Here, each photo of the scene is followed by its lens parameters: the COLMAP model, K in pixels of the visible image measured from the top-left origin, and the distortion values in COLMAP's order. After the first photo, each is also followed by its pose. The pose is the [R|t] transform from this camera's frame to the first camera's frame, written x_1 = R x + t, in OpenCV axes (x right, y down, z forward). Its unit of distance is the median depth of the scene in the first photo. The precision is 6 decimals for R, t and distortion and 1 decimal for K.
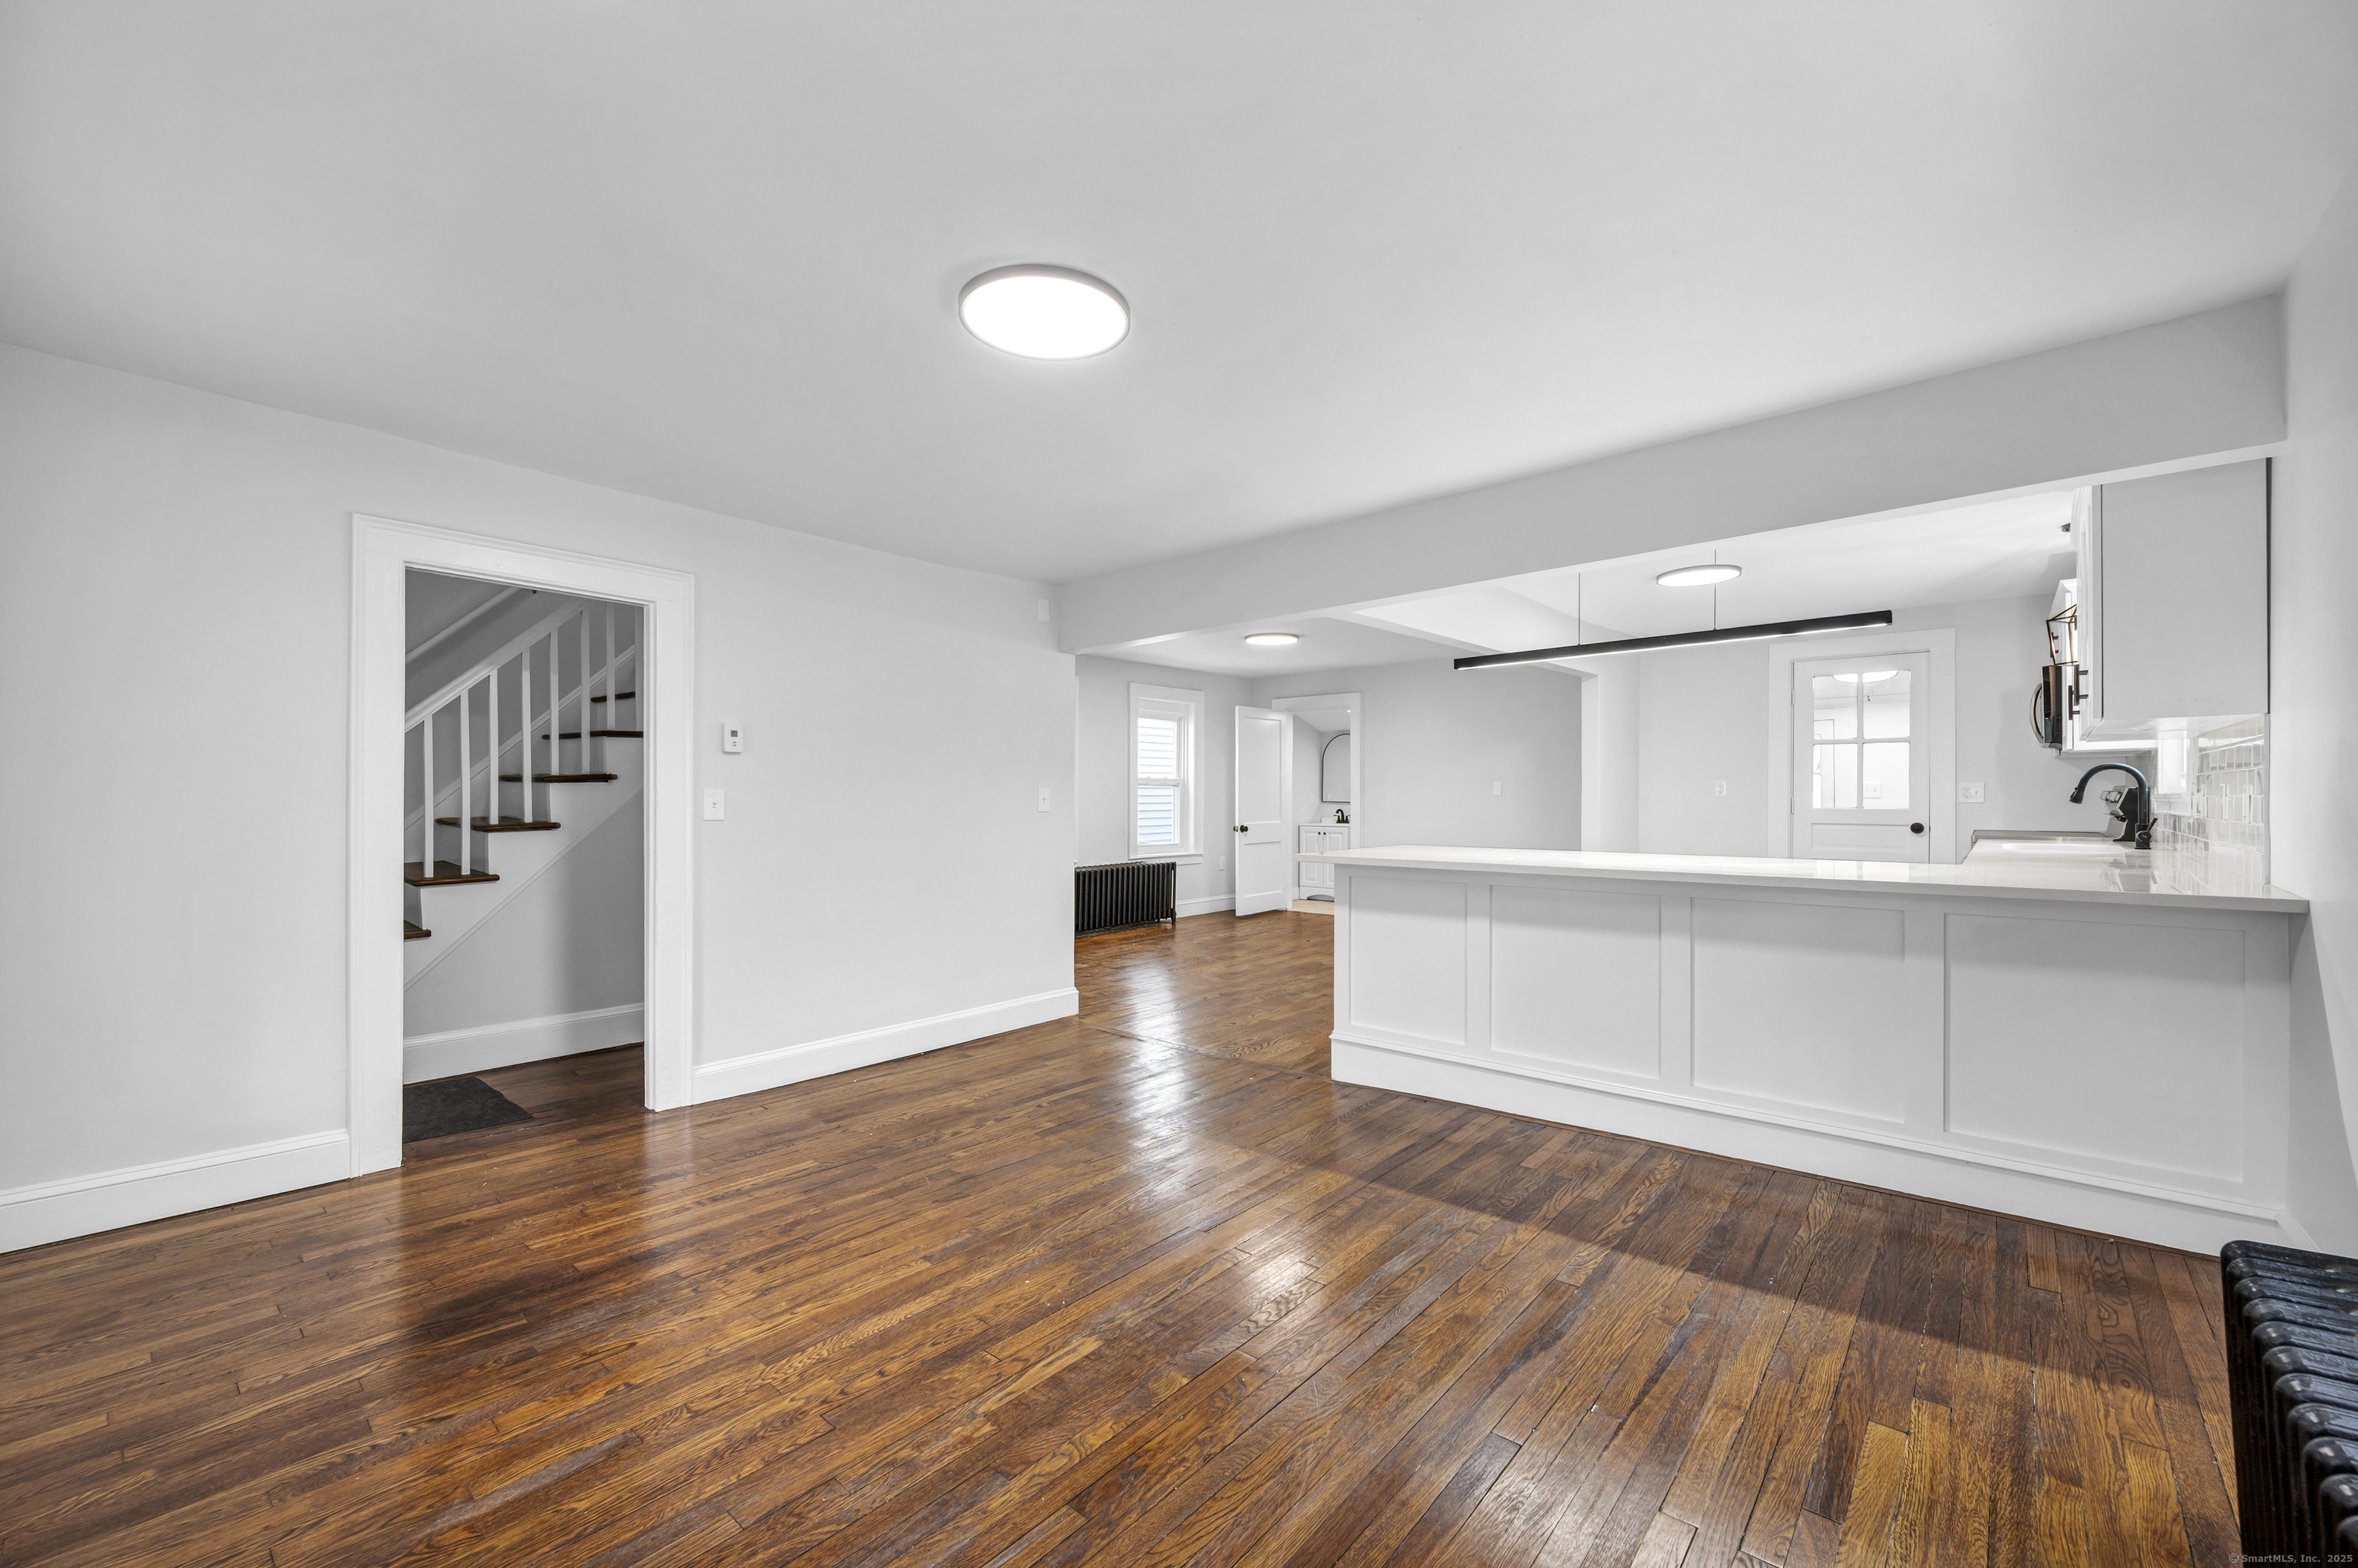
lens RADIAL K [[956.9, 0, 1175.2], [0, 956.9, 798.2], [0, 0, 1]] dist [0.000183, 0.000167]
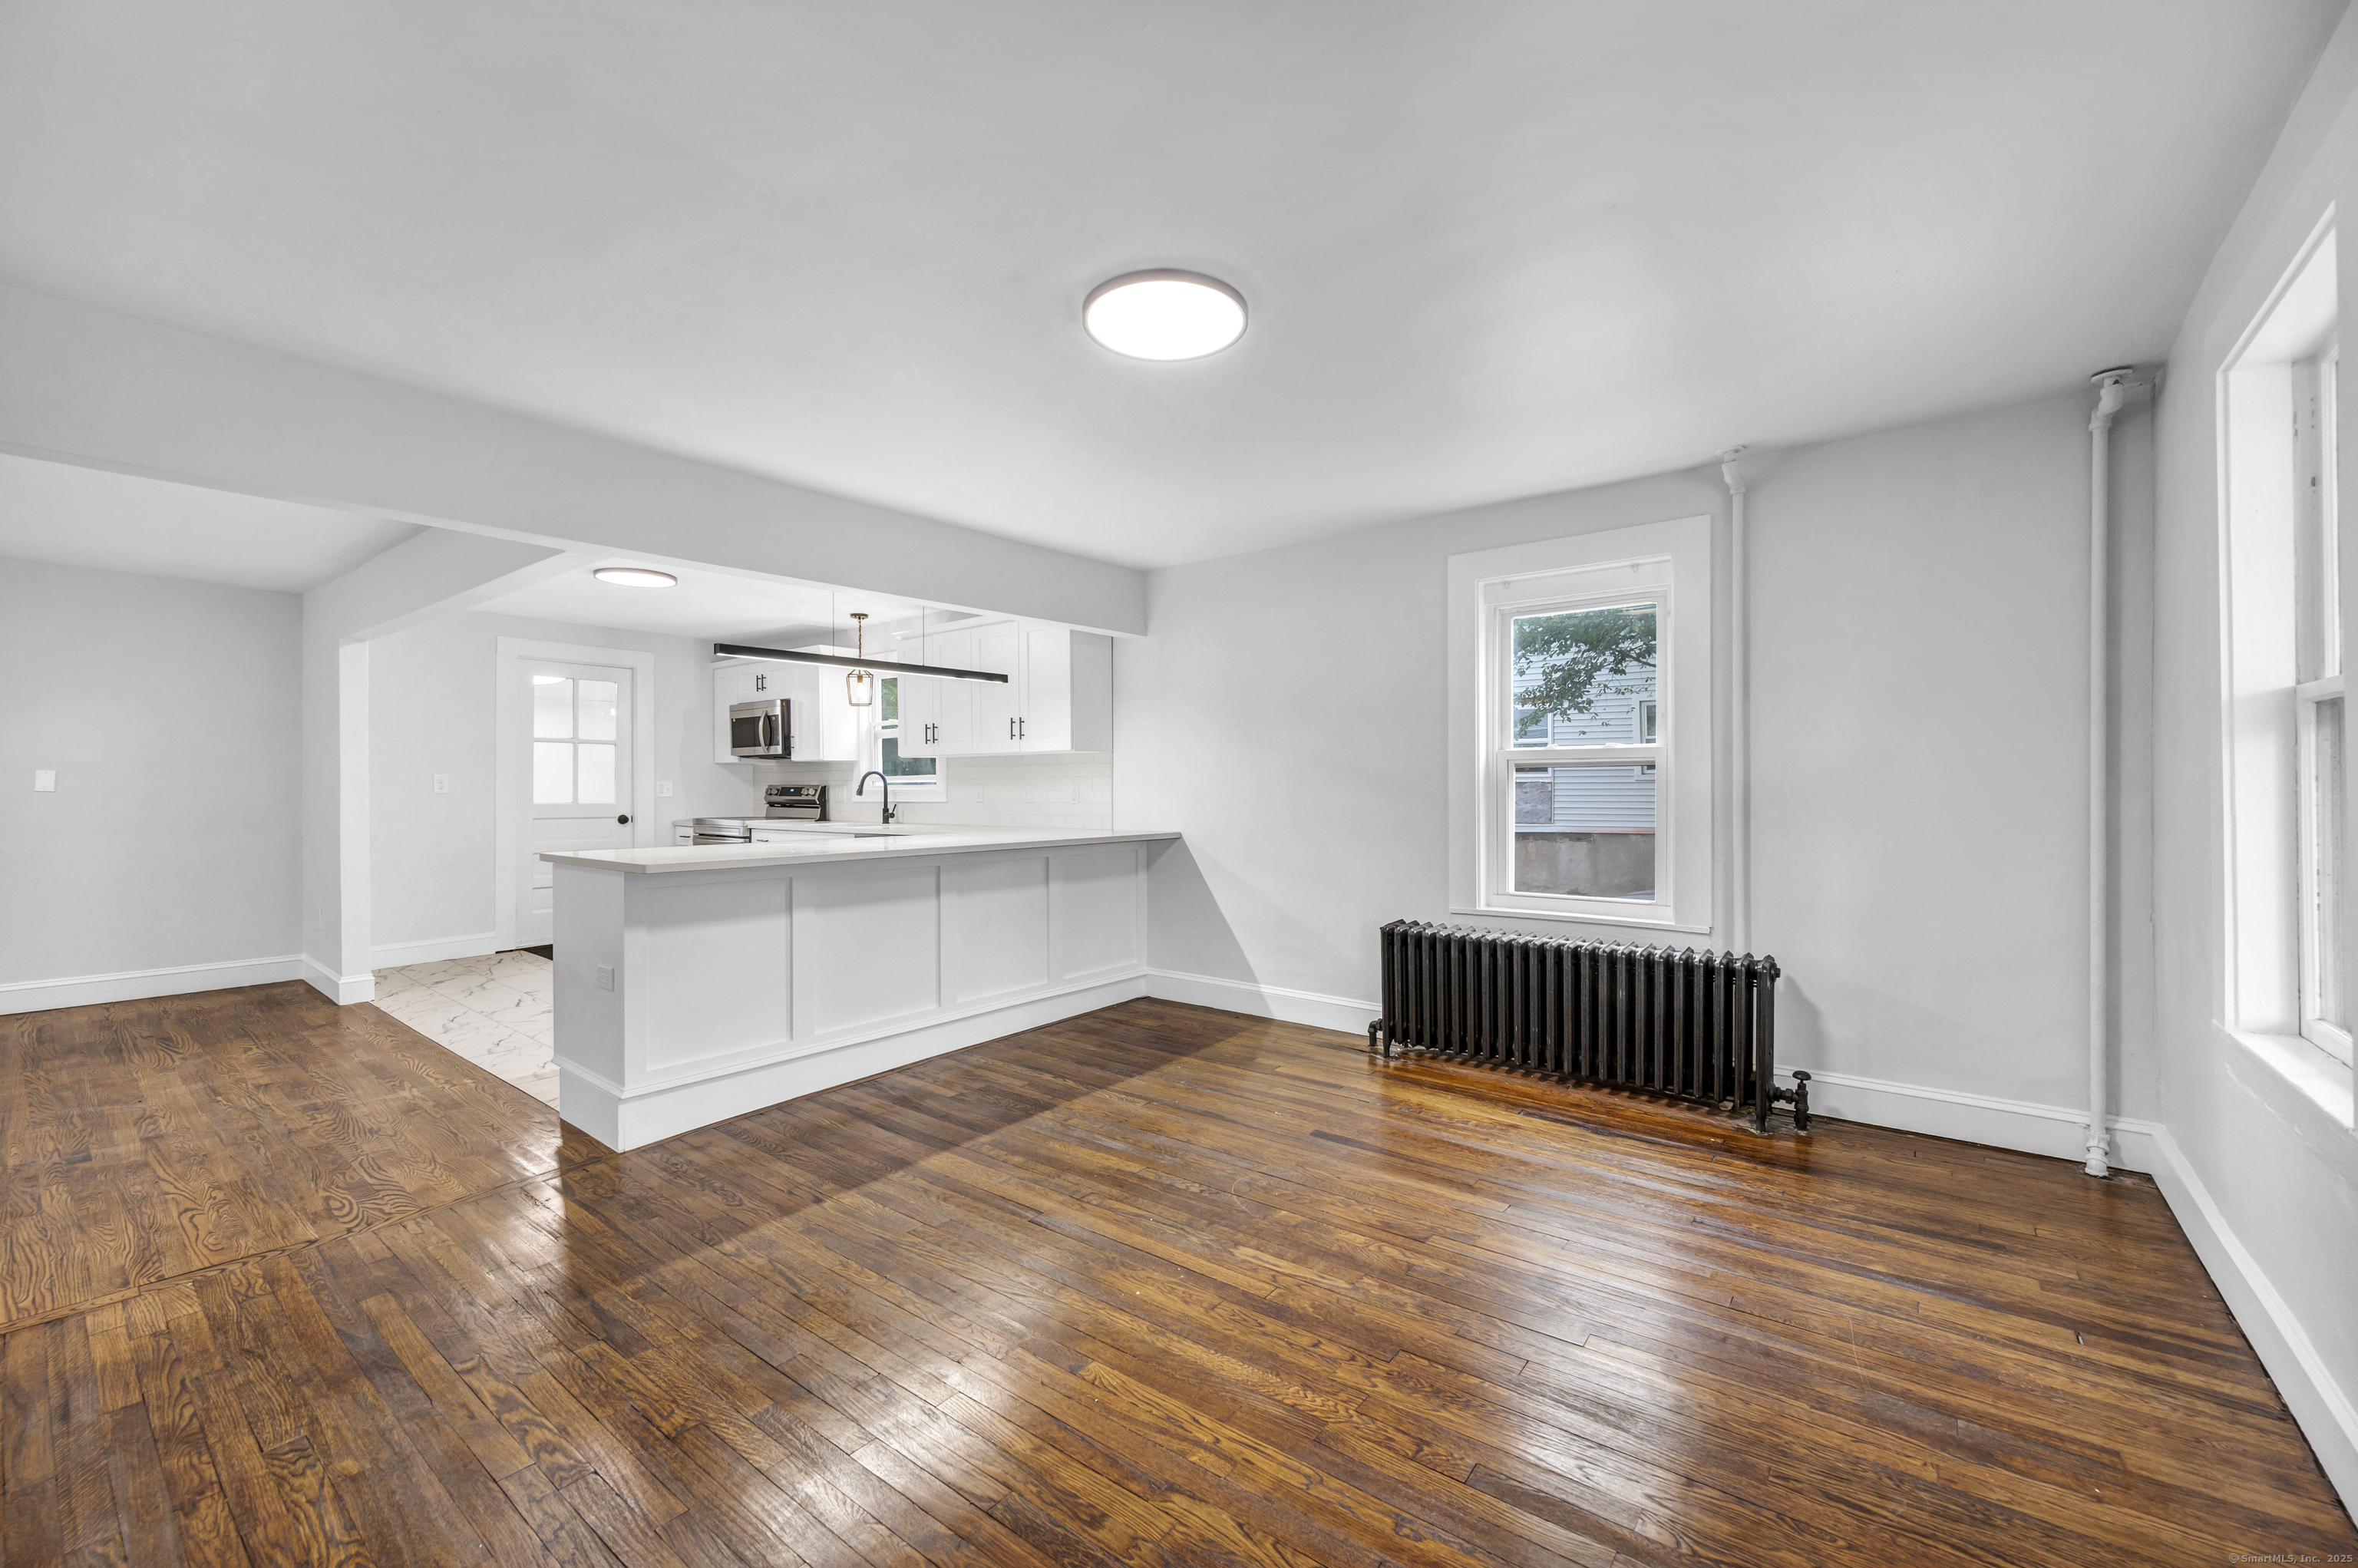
lens RADIAL K [[956.9, 0, 1186.4], [0, 956.9, 793.6], [0, 0, 1]] dist [0.000183, 0.000167]
pose [[-0.060579, -0.003180, 0.998158, -0.427825], [0.005728, 0.999977, 0.003533, 0.000041], [-0.998147, 0.005932, -0.060560, 0.385729]]
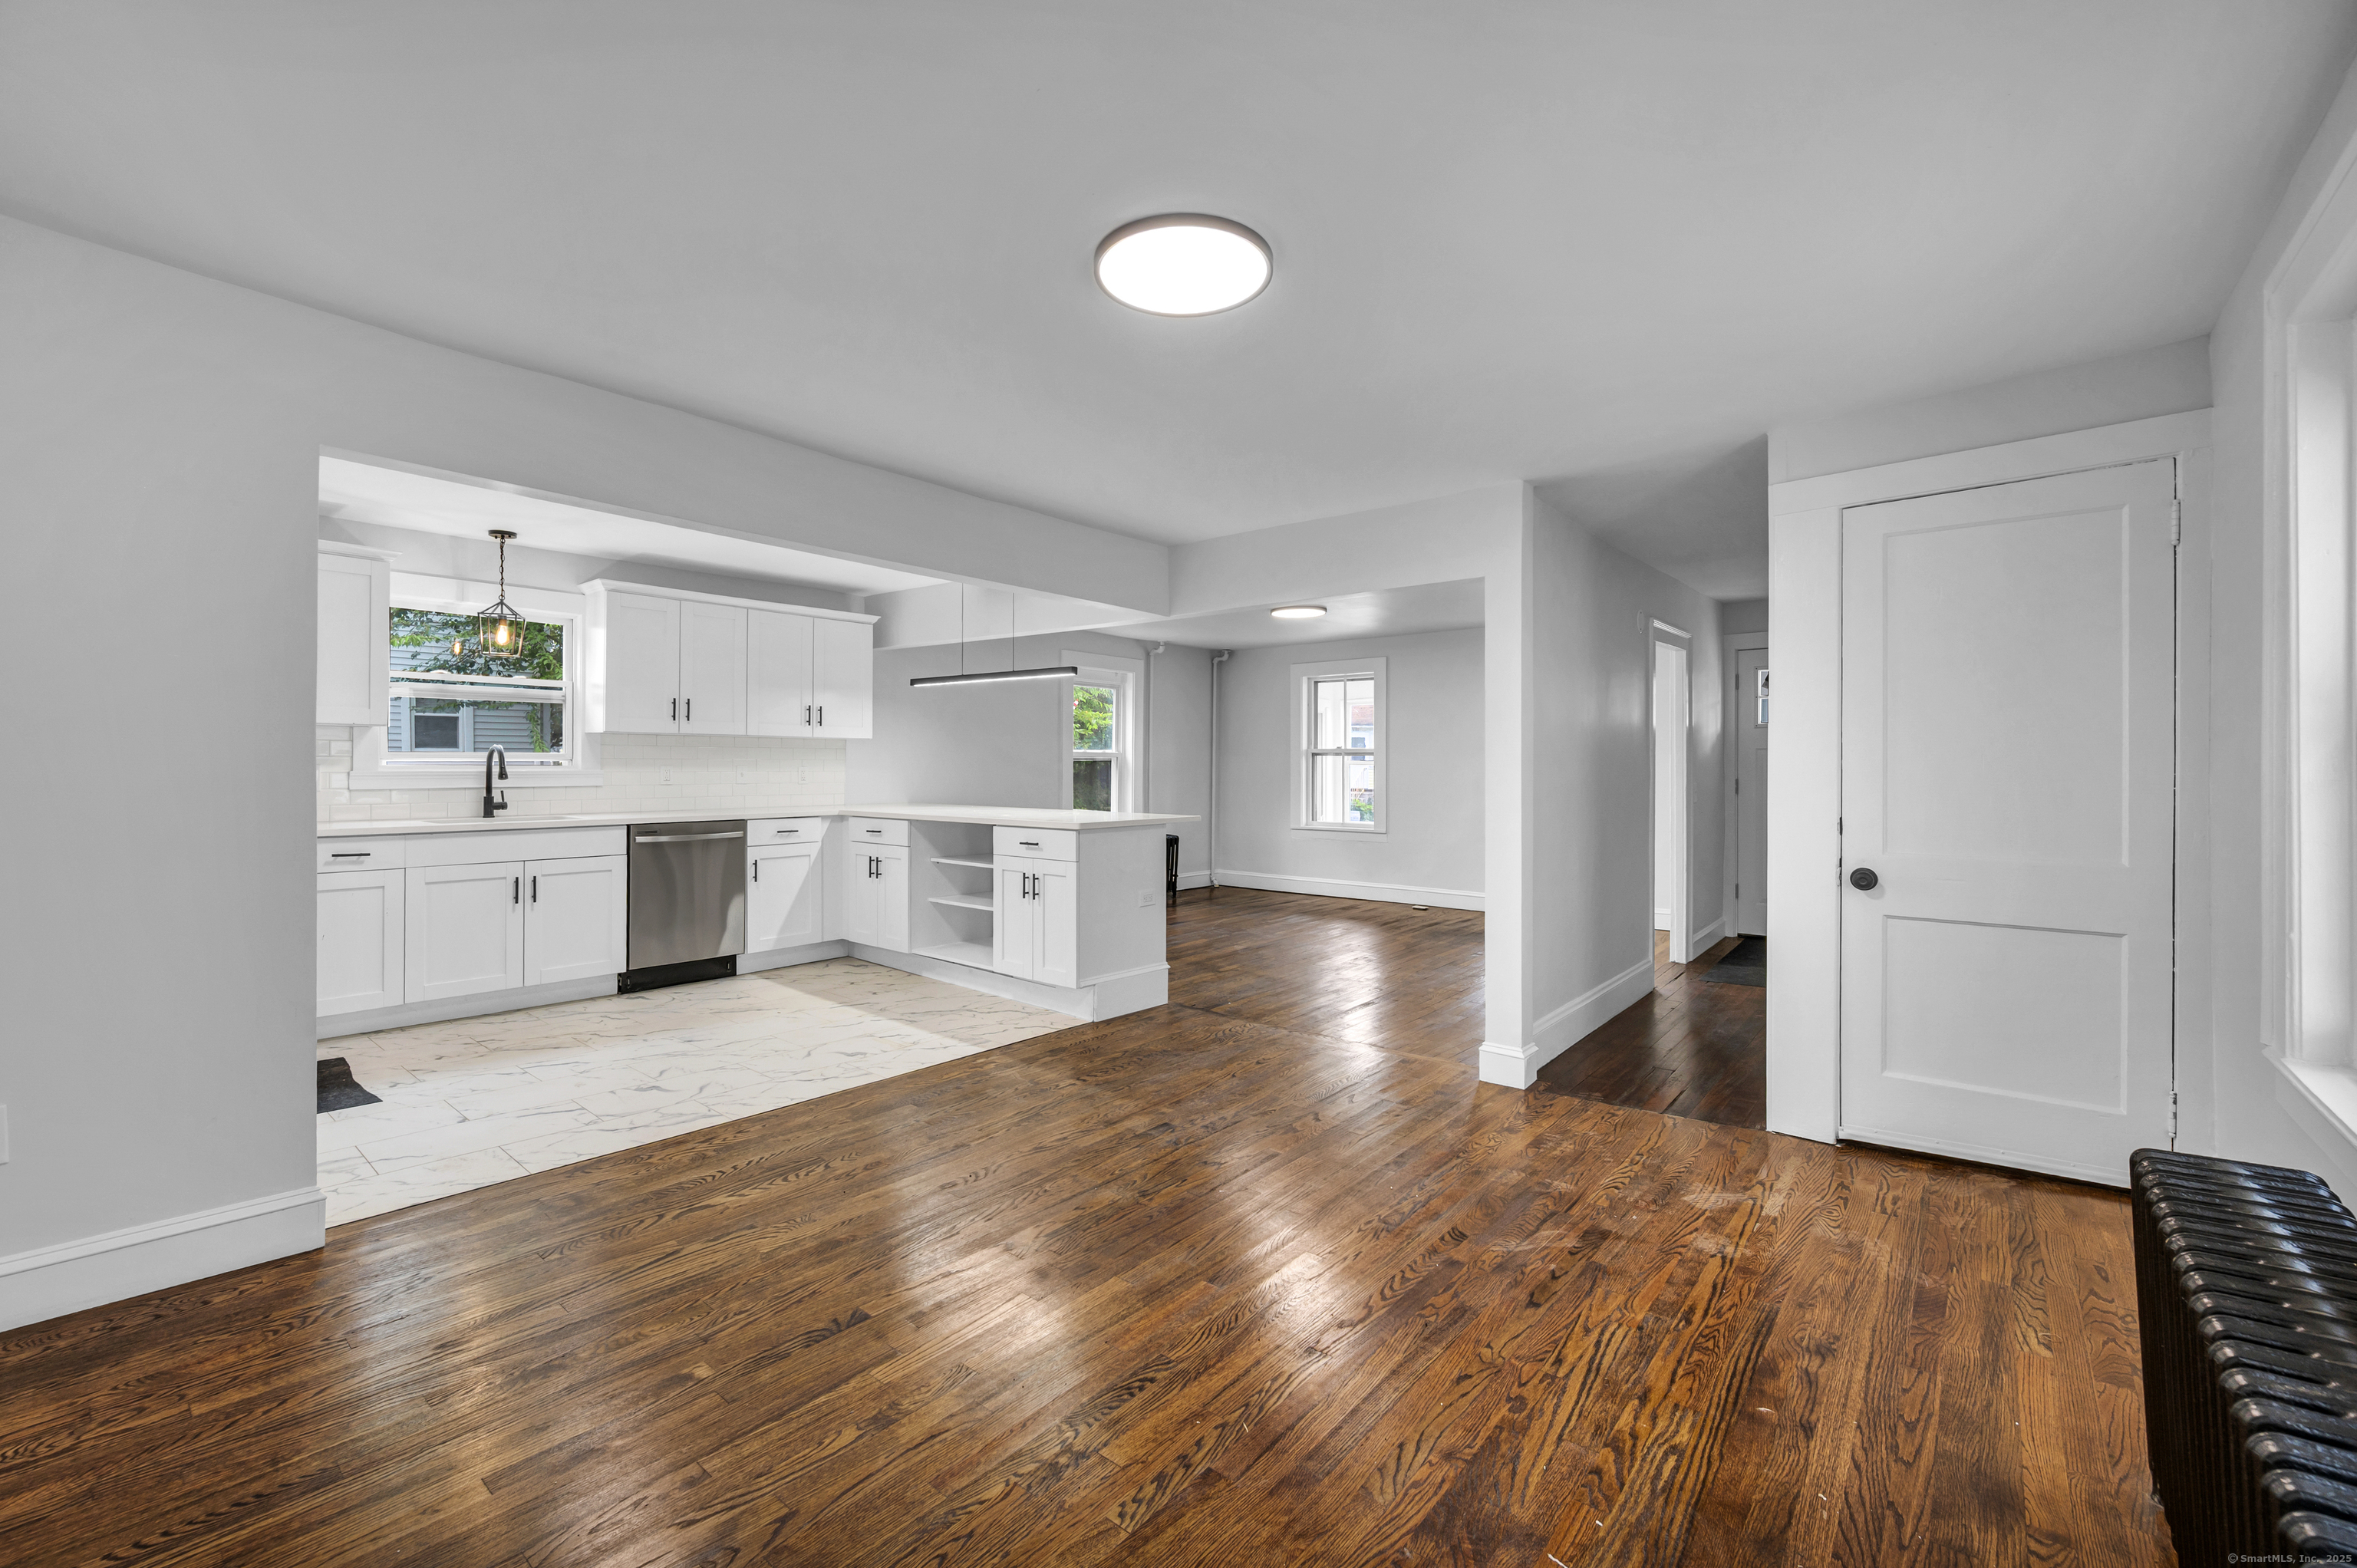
lens RADIAL K [[956.5, 0, 1181.9], [0, 956.5, 768.9], [0, 0, 1]] dist [0.000183, 0.000167]
pose [[-0.999242, 0.003201, -0.038797, 0.125551], [0.003174, 0.999995, 0.000769, -0.003129], [0.038800, 0.000645, -0.999247, 1.463790]]
